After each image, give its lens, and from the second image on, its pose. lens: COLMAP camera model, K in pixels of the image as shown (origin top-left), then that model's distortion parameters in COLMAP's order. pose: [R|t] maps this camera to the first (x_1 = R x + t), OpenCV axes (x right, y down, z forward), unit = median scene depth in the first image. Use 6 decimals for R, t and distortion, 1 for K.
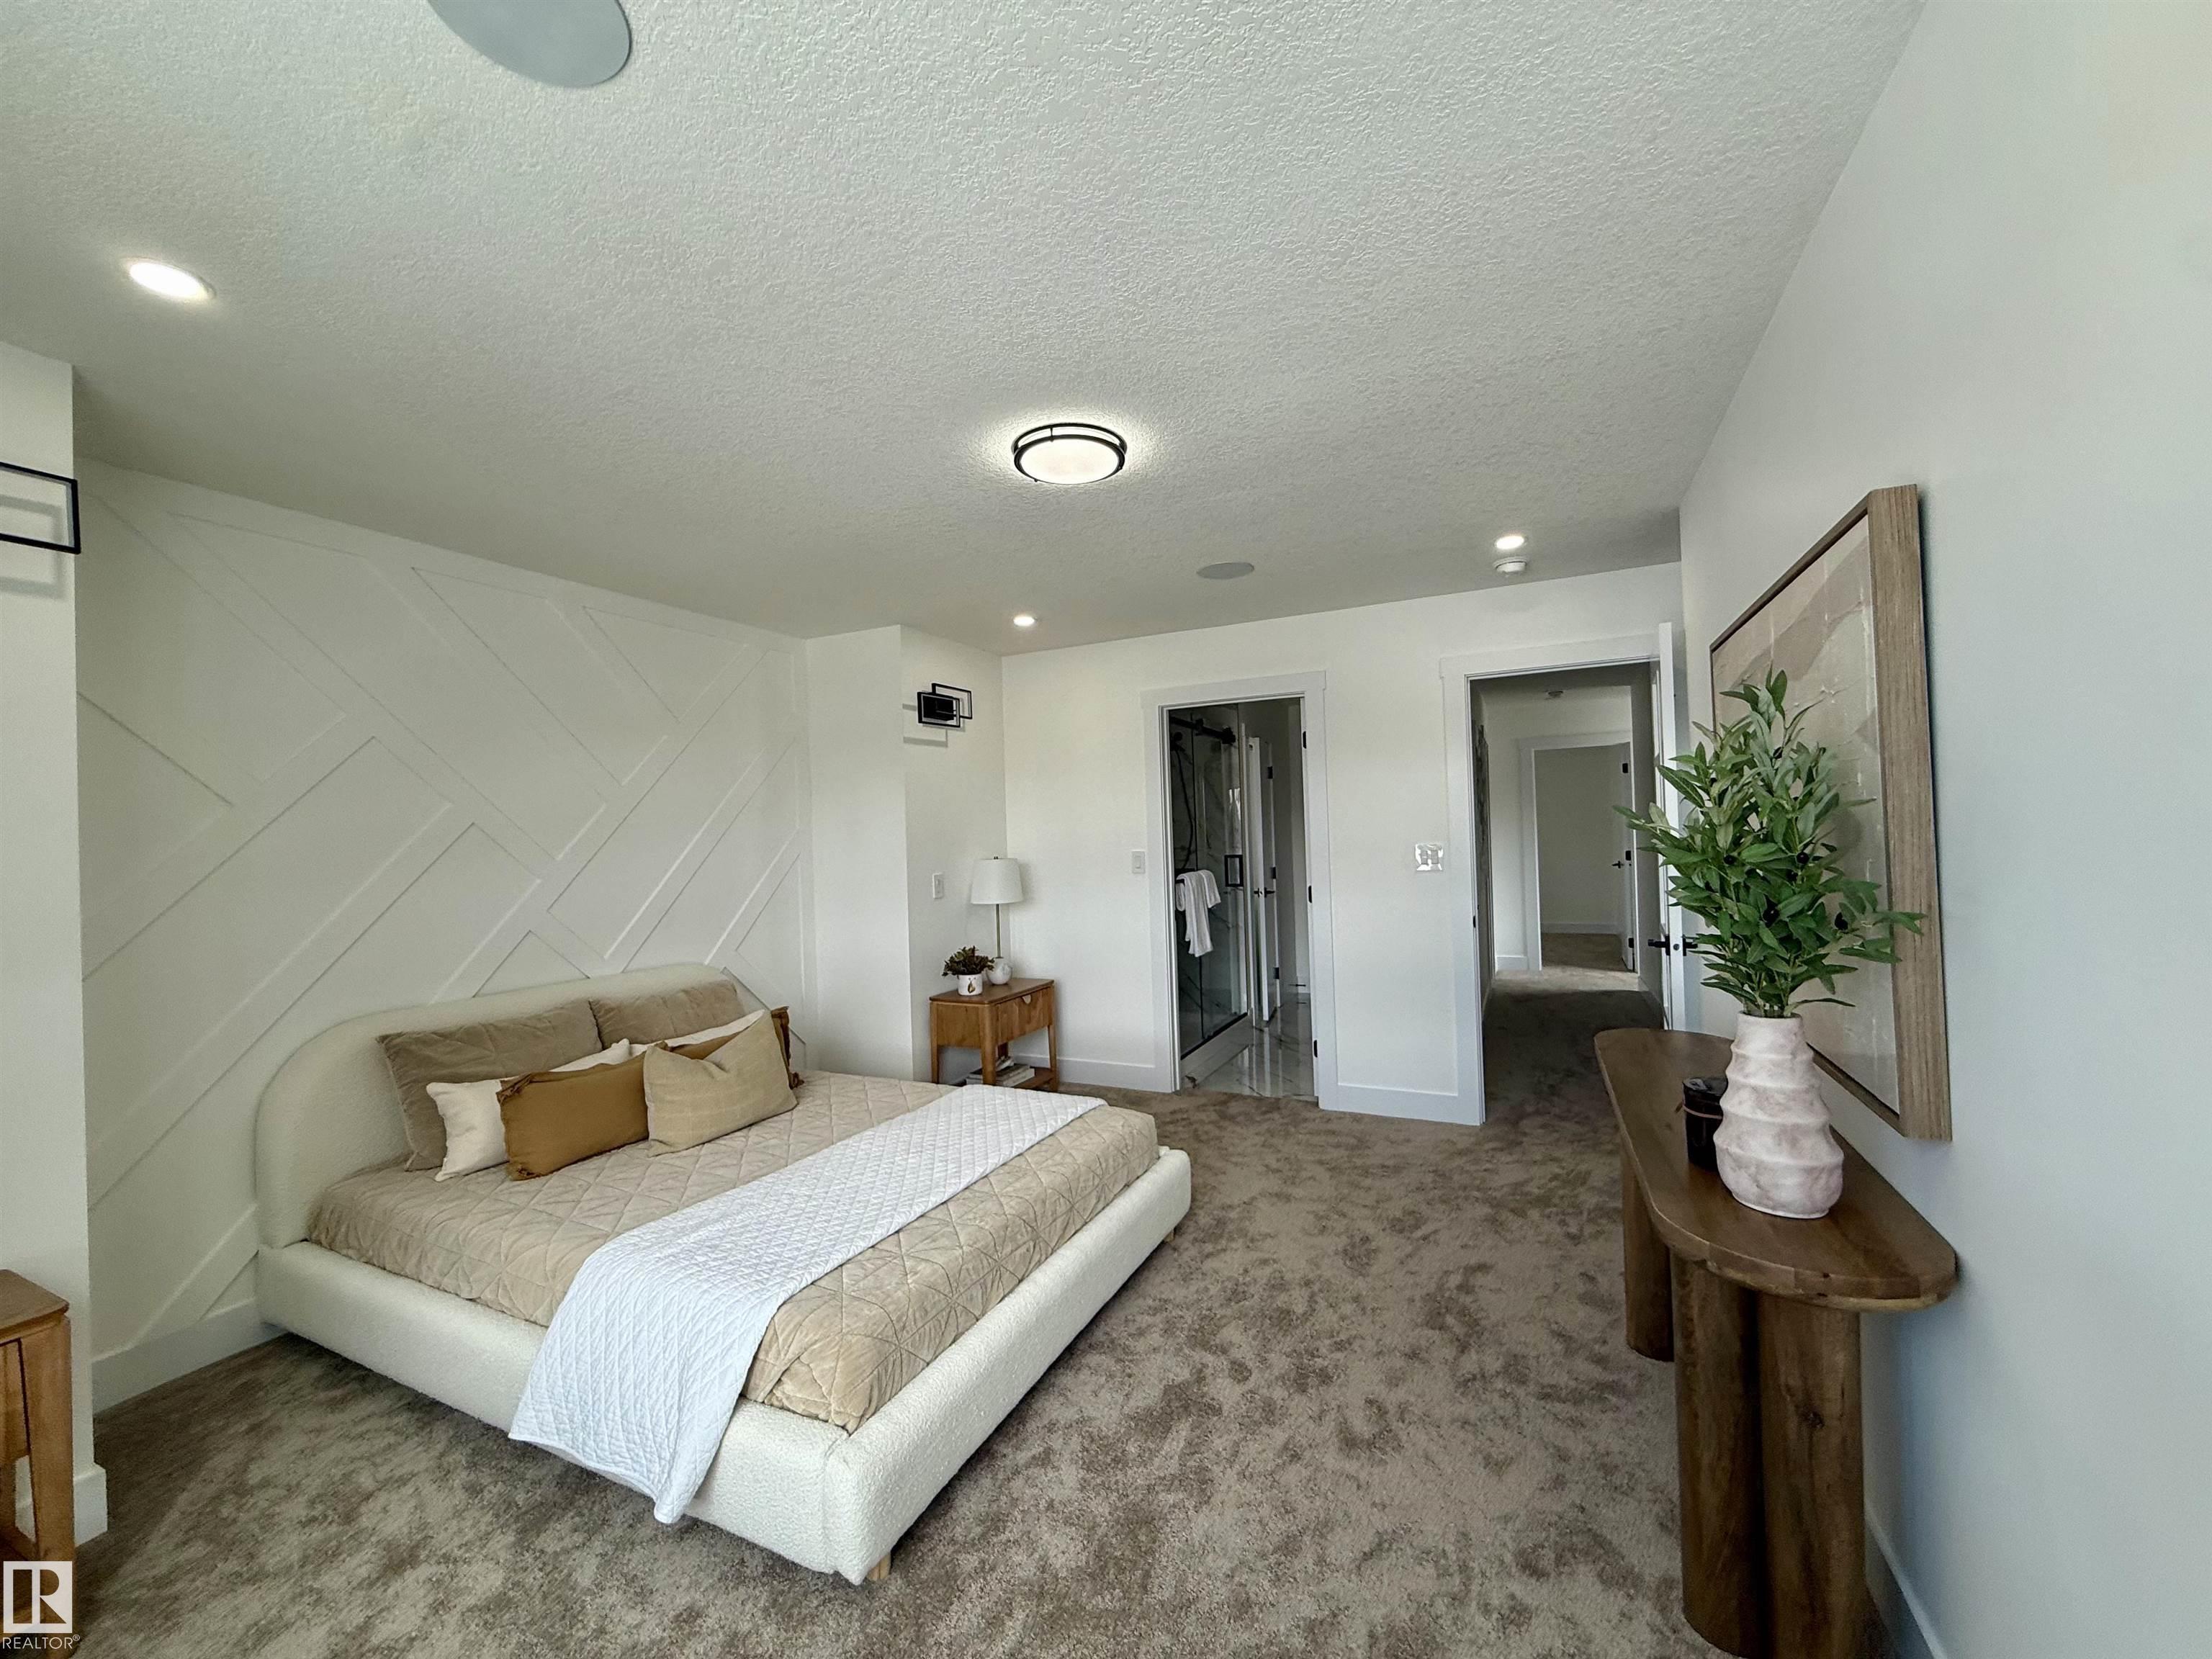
lens RADIAL K [[877.4, 0, 1097.7], [0, 877.4, 828.5], [0, 0, 1]] dist [-0.004481, 0.000721]
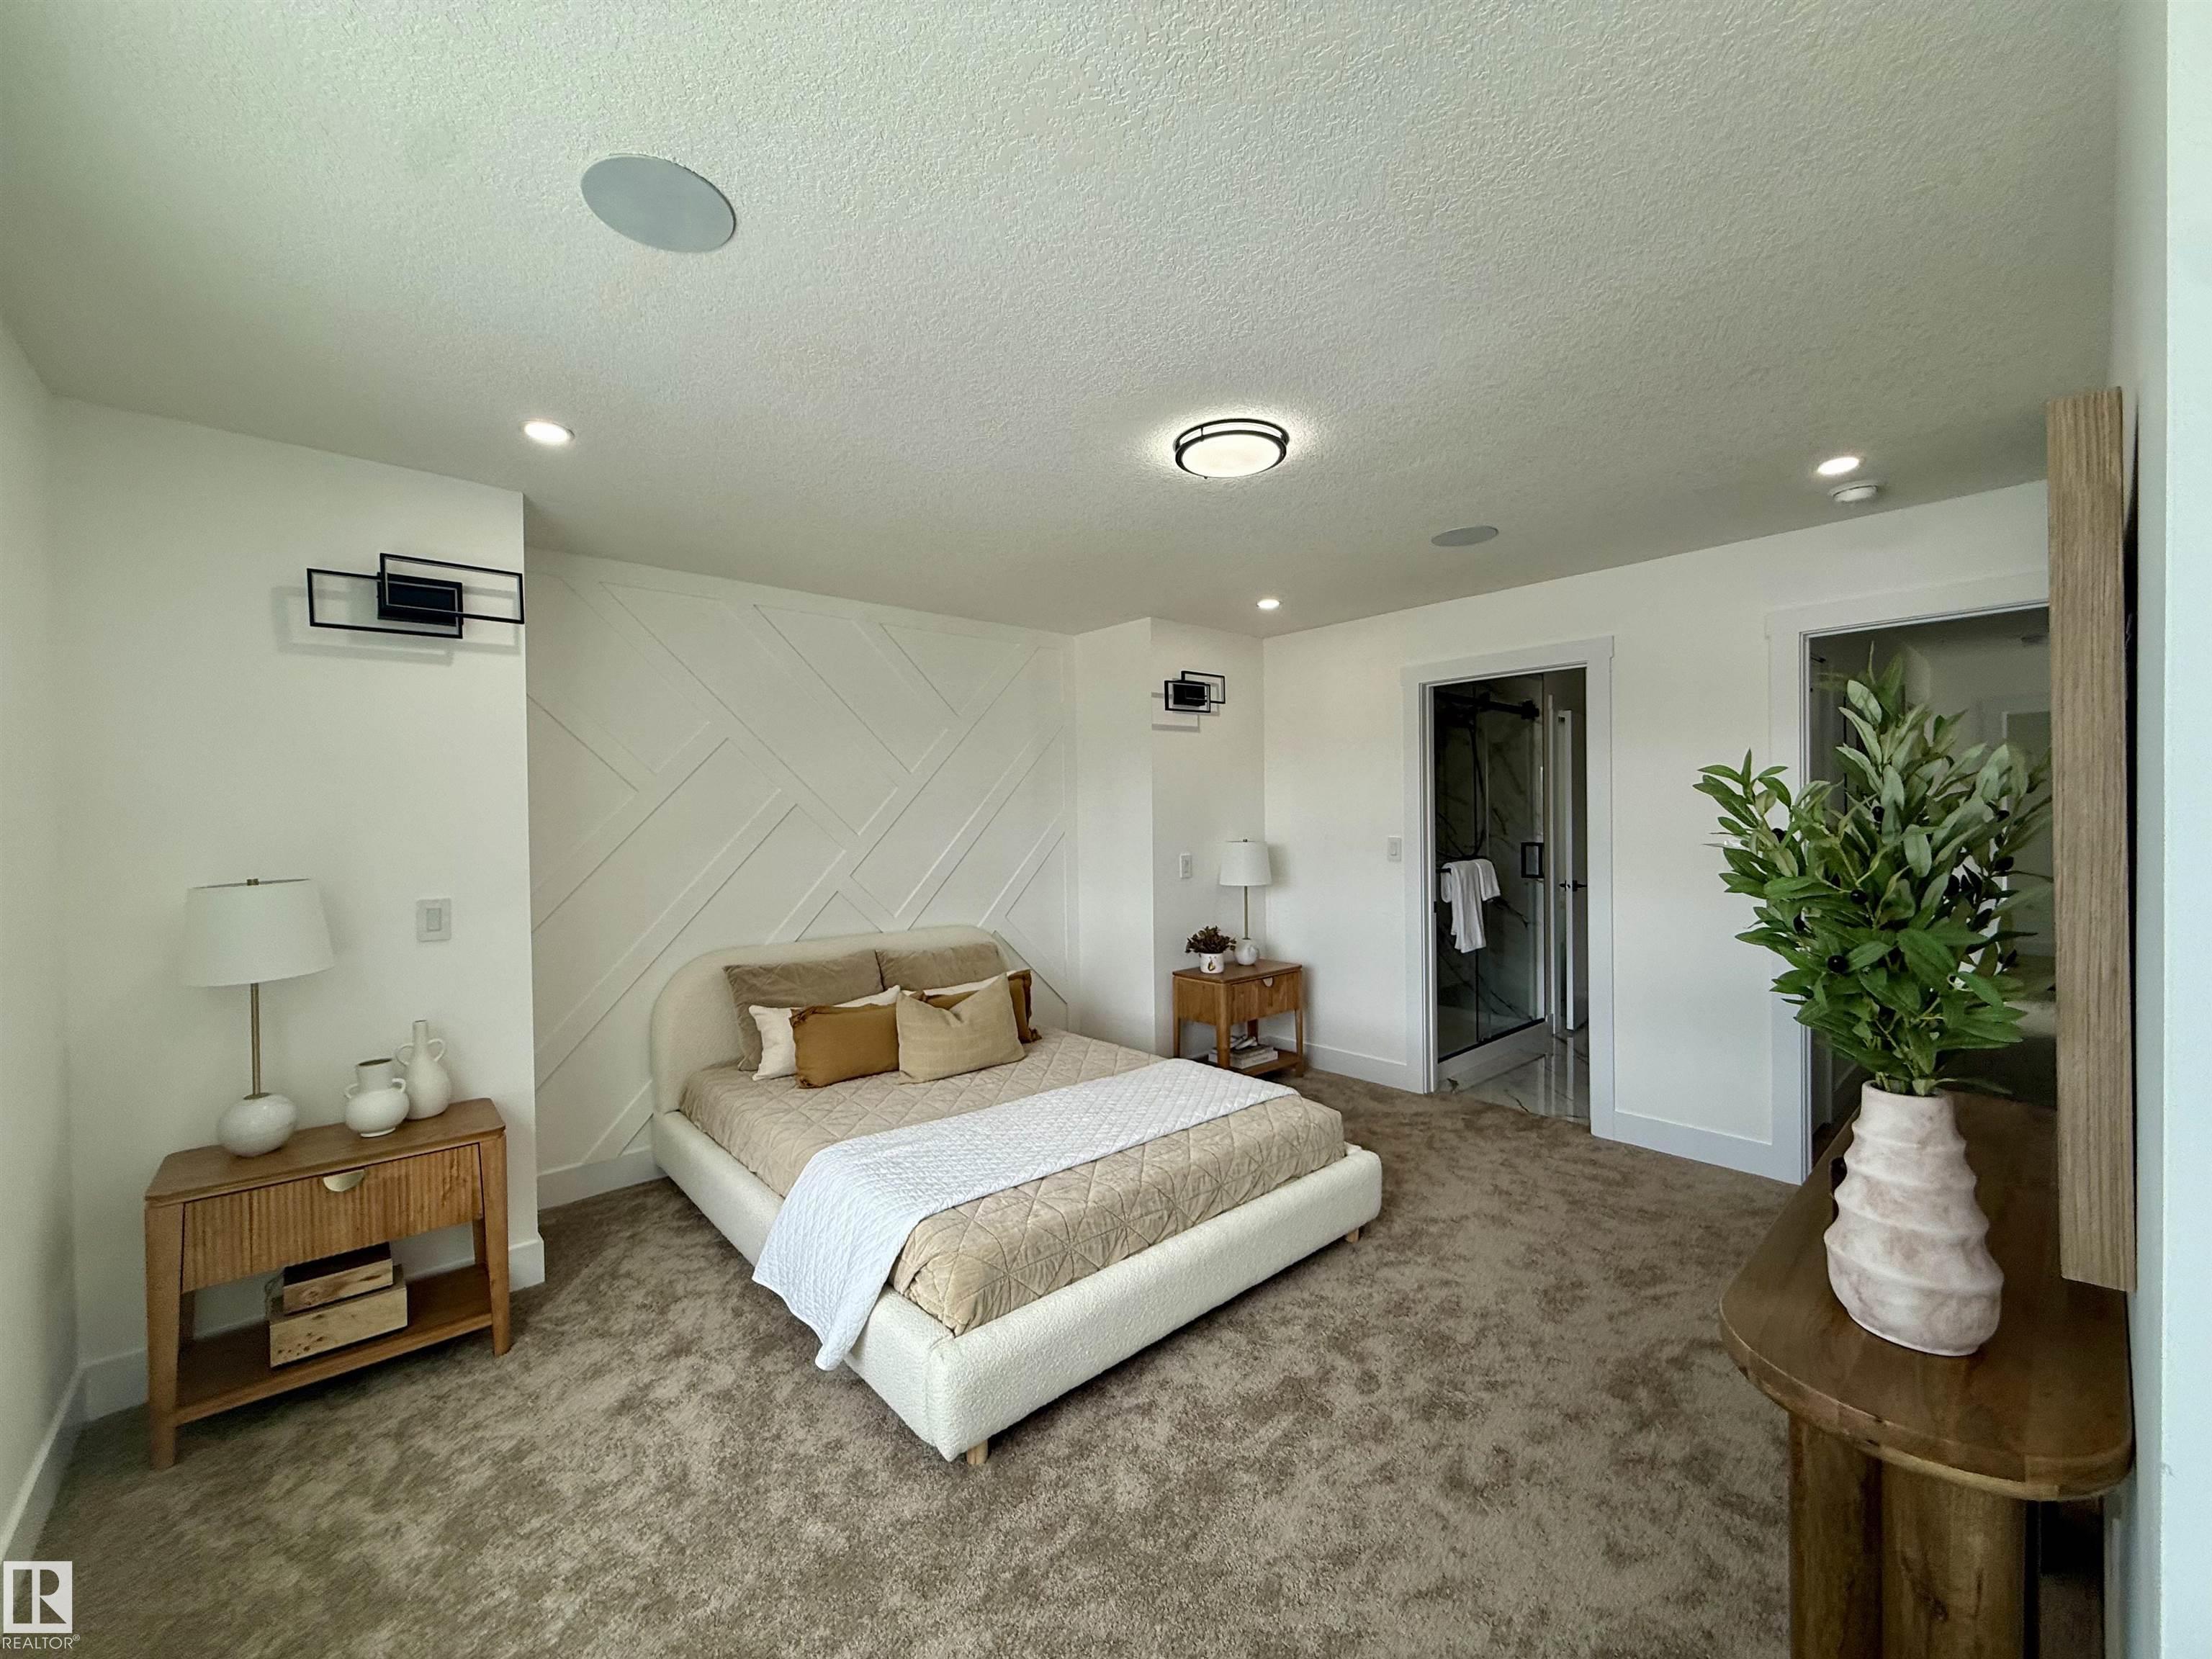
lens RADIAL K [[877.4, 0, 1099.9], [0, 877.4, 829.6], [0, 0, 1]] dist [-0.004481, 0.000721]
pose [[0.923081, 0.023458, -0.383890, 0.243162], [-0.011459, 0.999373, 0.033515, -0.023271], [0.384436, -0.026538, 0.922770, 0.004050]]
